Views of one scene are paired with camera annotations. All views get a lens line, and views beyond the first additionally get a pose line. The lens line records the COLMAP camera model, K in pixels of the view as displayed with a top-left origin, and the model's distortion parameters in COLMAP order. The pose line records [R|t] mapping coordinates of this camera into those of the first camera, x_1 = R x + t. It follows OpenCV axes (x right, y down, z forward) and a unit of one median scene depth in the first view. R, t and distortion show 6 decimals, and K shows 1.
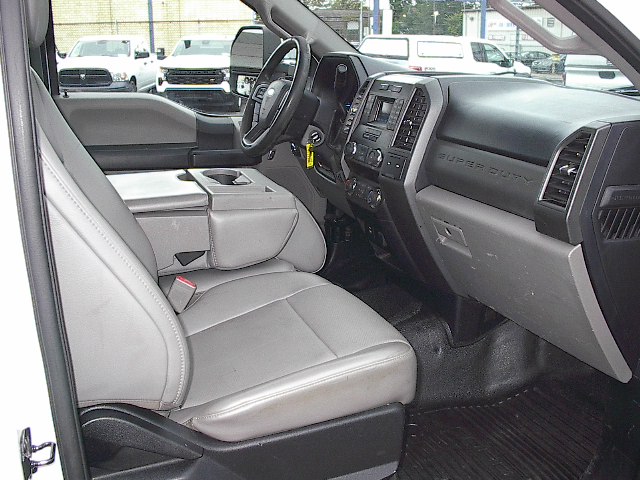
lens RADIAL K [[711.2, 0, 323.6], [0, 711.2, 239.4], [0, 0, 1]] dist [-0.135321, 0.064741]
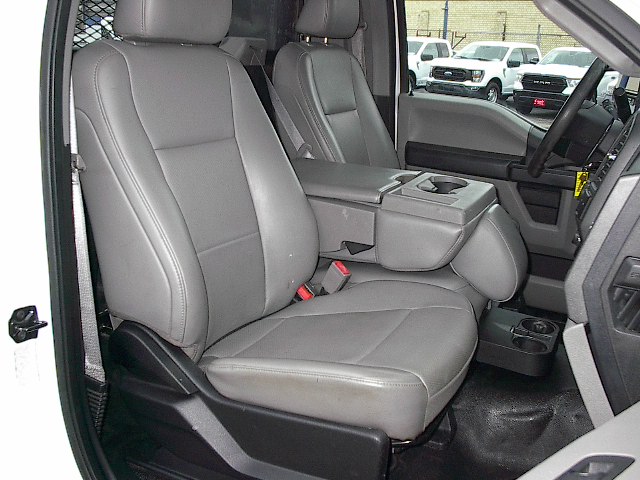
lens RADIAL K [[711.2, 0, 323.6], [0, 711.2, 239.4], [0, 0, 1]] dist [-0.135321, 0.064741]
pose [[0.695221, 0.210770, -0.687200, 0.511268], [-0.226661, 0.971550, 0.068676, -0.049341], [0.682124, 0.108016, 0.723215, 0.200848]]
